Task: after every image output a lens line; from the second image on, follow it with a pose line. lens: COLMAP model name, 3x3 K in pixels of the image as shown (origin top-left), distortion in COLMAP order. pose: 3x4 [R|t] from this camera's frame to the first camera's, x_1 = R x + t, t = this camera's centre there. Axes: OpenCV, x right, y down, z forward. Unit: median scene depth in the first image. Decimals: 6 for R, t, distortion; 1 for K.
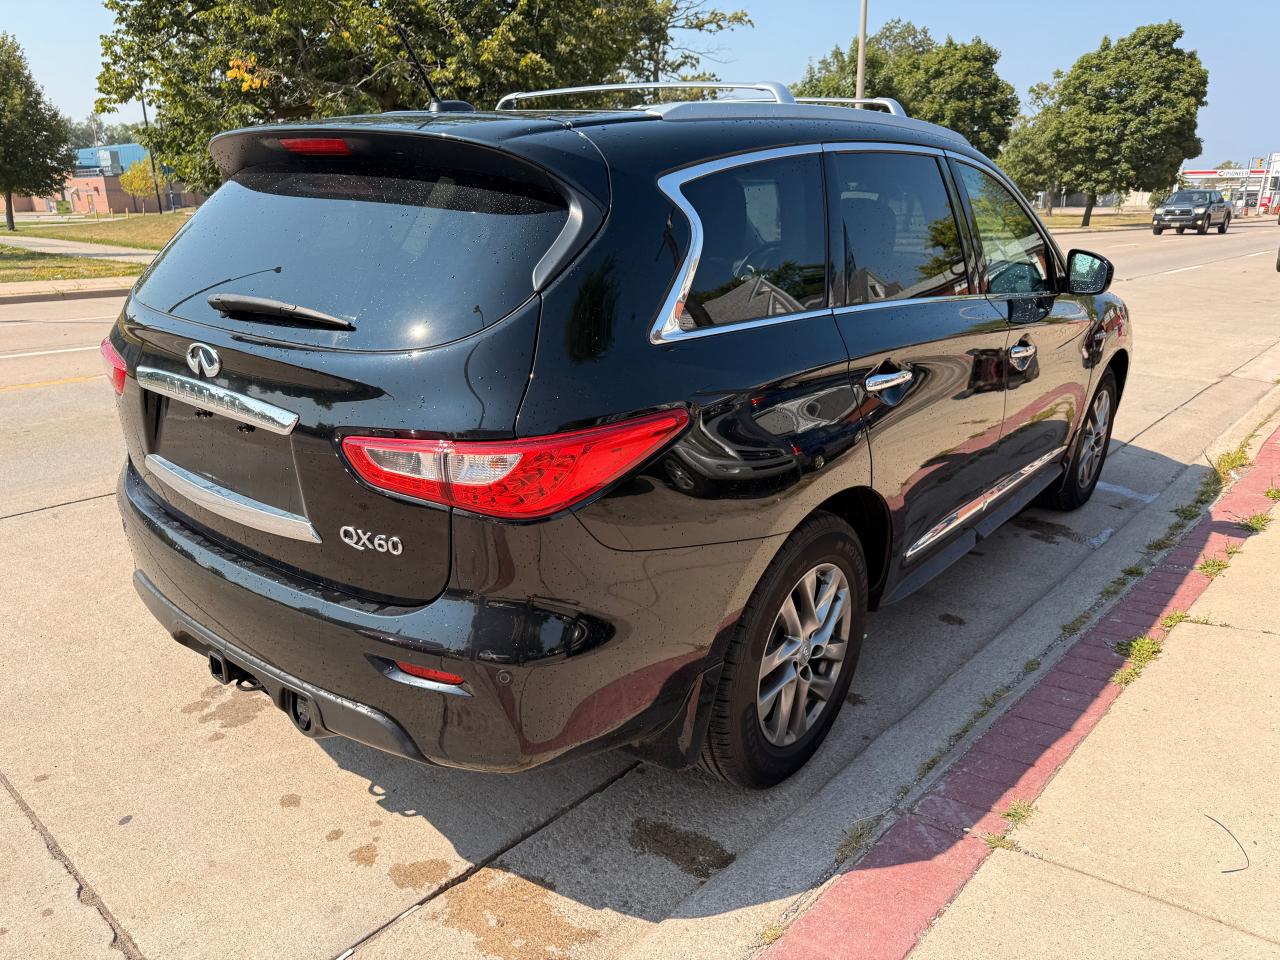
lens RADIAL K [[908.1, 0, 641.1], [0, 908.1, 485.2], [0, 0, 1]] dist [0.016326, -0.021930]
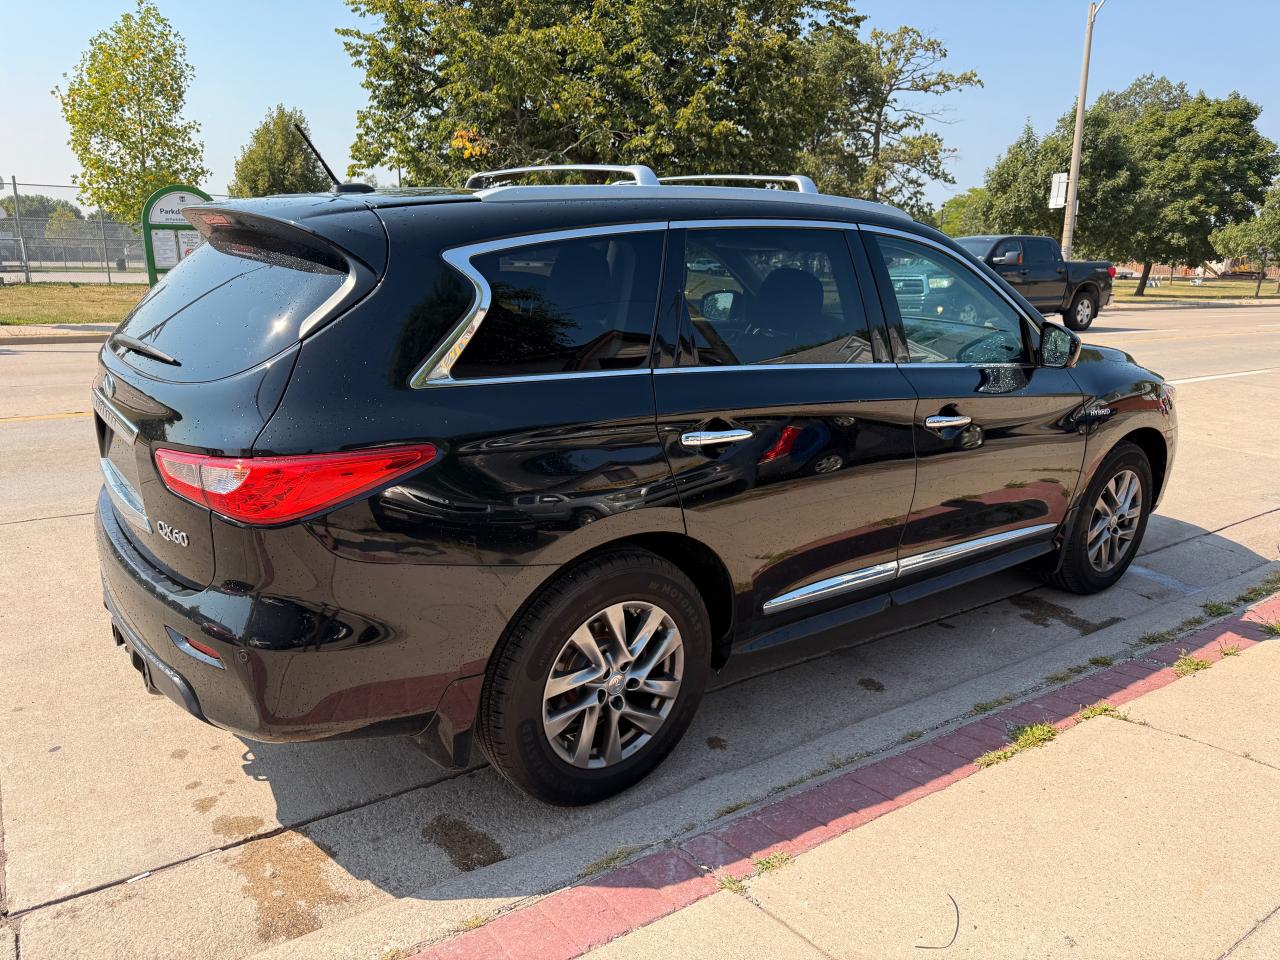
lens RADIAL K [[908.1, 0, 636.9], [0, 908.1, 474.4], [0, 0, 1]] dist [0.016326, -0.021930]
pose [[0.971135, 0.070911, -0.227748, 0.395613], [-0.086328, 0.994551, -0.058451, -0.000902], [0.222362, 0.076425, 0.971964, -0.051504]]
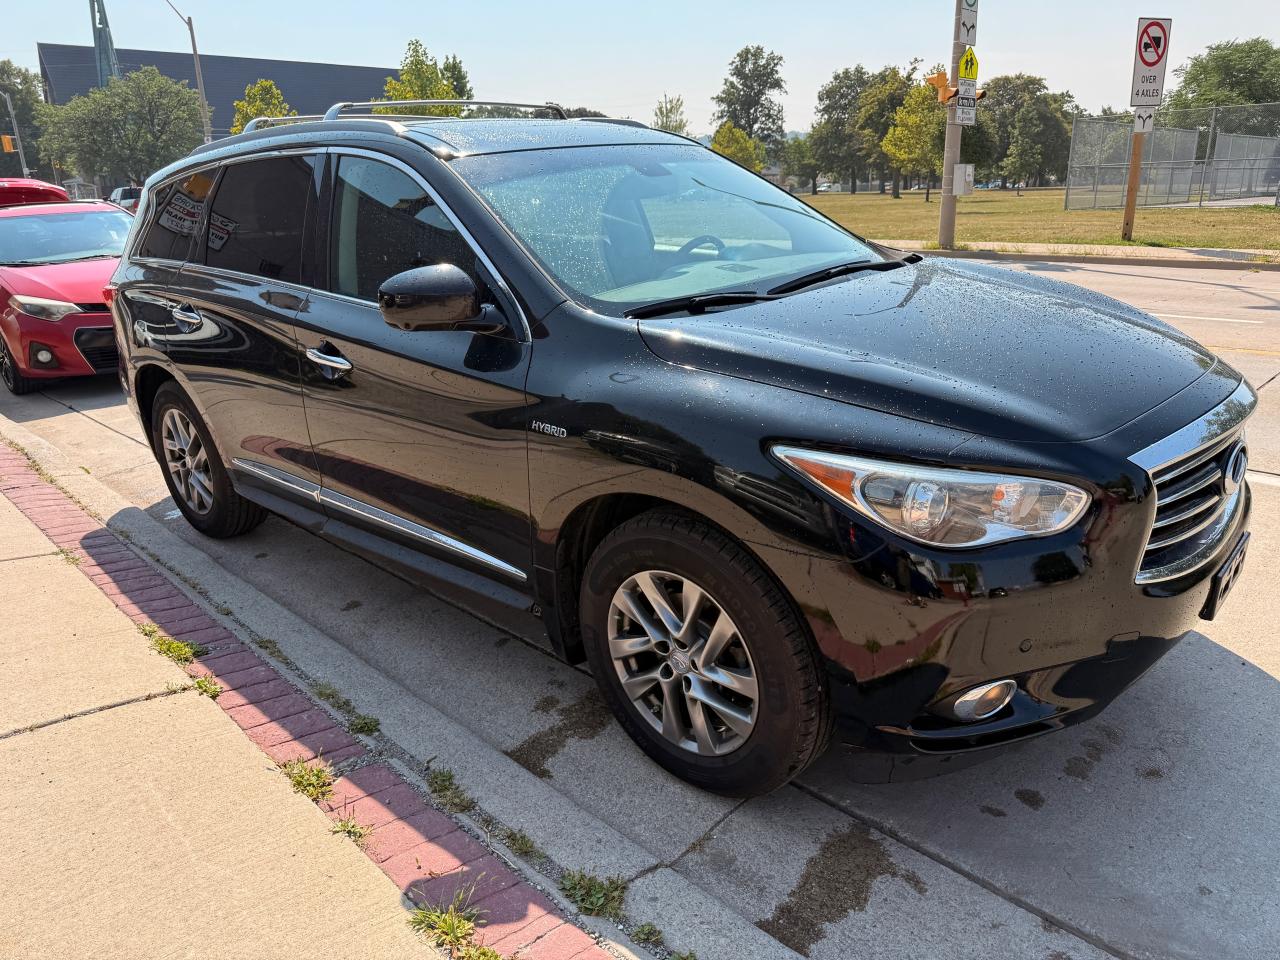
lens RADIAL K [[908.1, 0, 638.4], [0, 908.1, 481.2], [0, 0, 1]] dist [0.016326, -0.021930]
pose [[-0.054578, 0.311365, -0.948722, 1.634359], [-0.274398, 0.908880, 0.314075, -0.510112], [0.960066, 0.277469, 0.035834, 1.616375]]
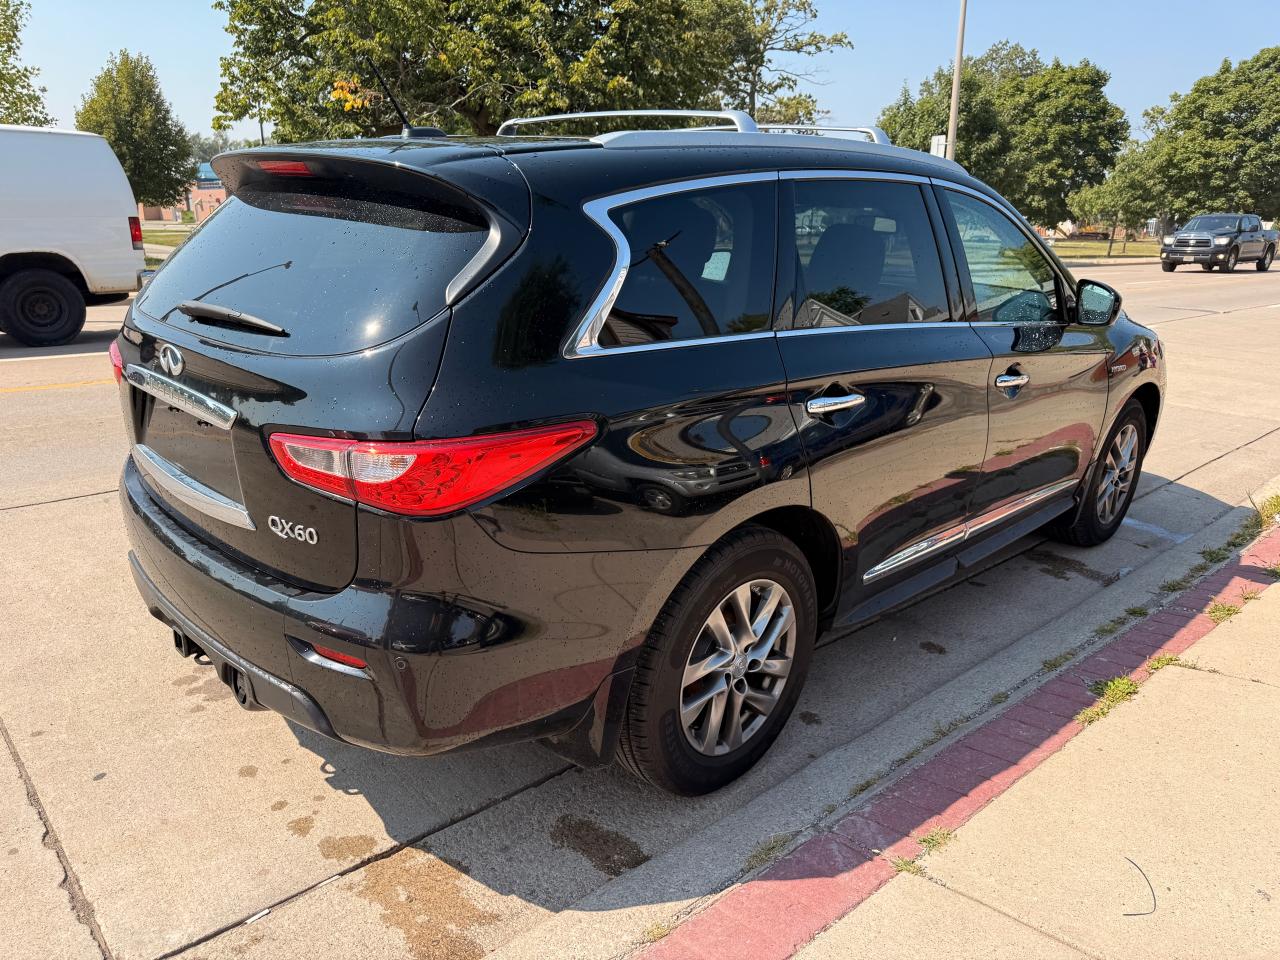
lens RADIAL K [[908.1, 0, 632.0], [0, 908.1, 483.5], [0, 0, 1]] dist [0.016326, -0.021930]
pose [[0.993884, 0.046868, -0.099988, 0.139624], [-0.048931, 0.998635, -0.018284, 0.003943], [0.098994, 0.023065, 0.994821, -0.028923]]
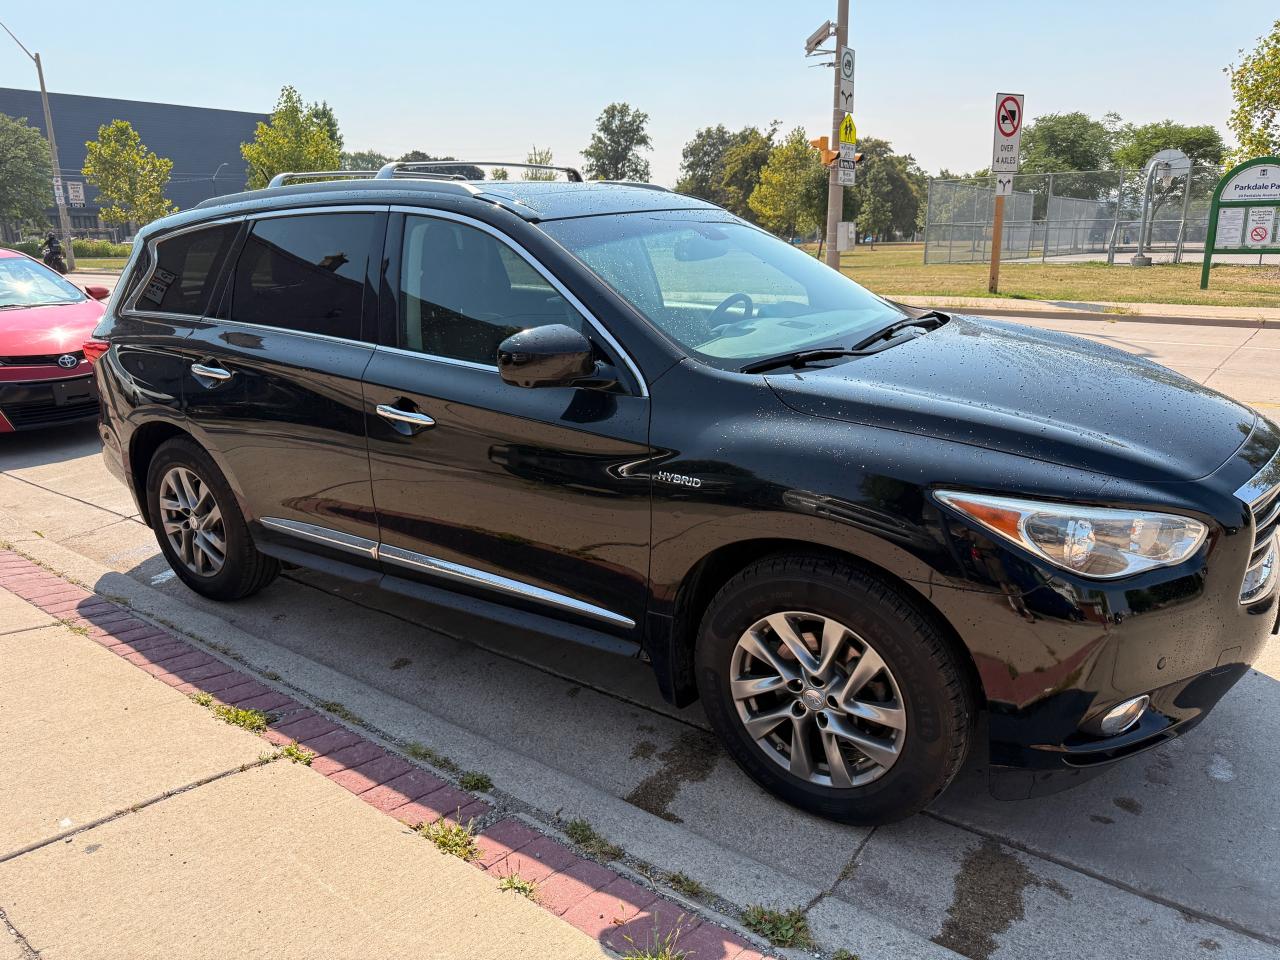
lens RADIAL K [[908.1, 0, 638.6], [0, 908.1, 481.8], [0, 0, 1]] dist [0.016326, -0.021930]
pose [[0.086456, 0.263332, -0.960824, 1.667887], [-0.287685, 0.929948, 0.228983, -0.451786], [0.953815, 0.256618, 0.156156, 1.365453]]
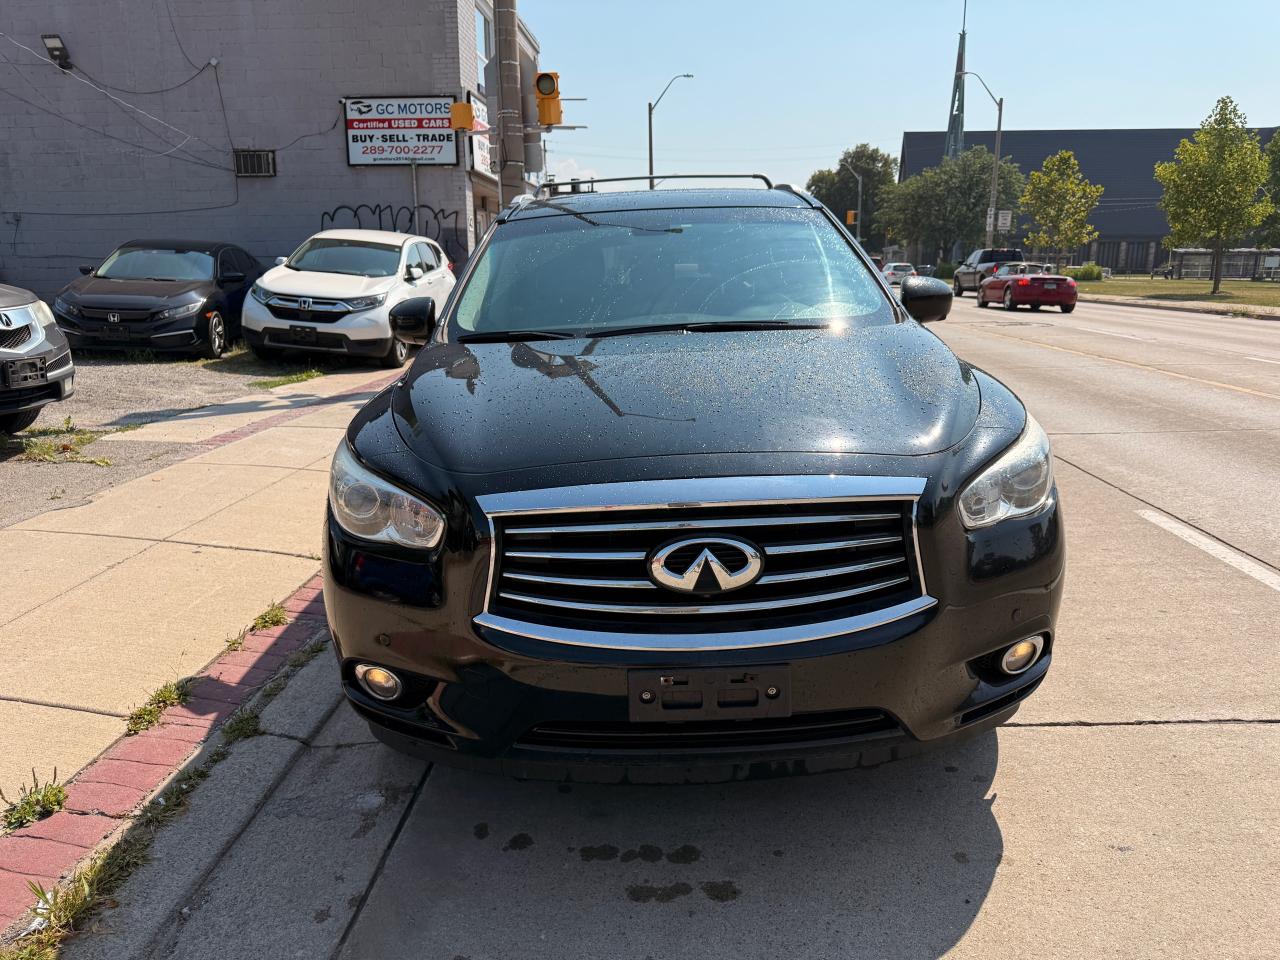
lens RADIAL K [[908.1, 0, 638.2], [0, 908.1, 481.0], [0, 0, 1]] dist [0.016326, -0.021930]
pose [[-0.773160, 0.150159, -0.616179, 1.282563], [-0.184576, 0.876236, 0.445132, -0.774276], [0.606759, 0.457890, -0.649755, 2.561257]]
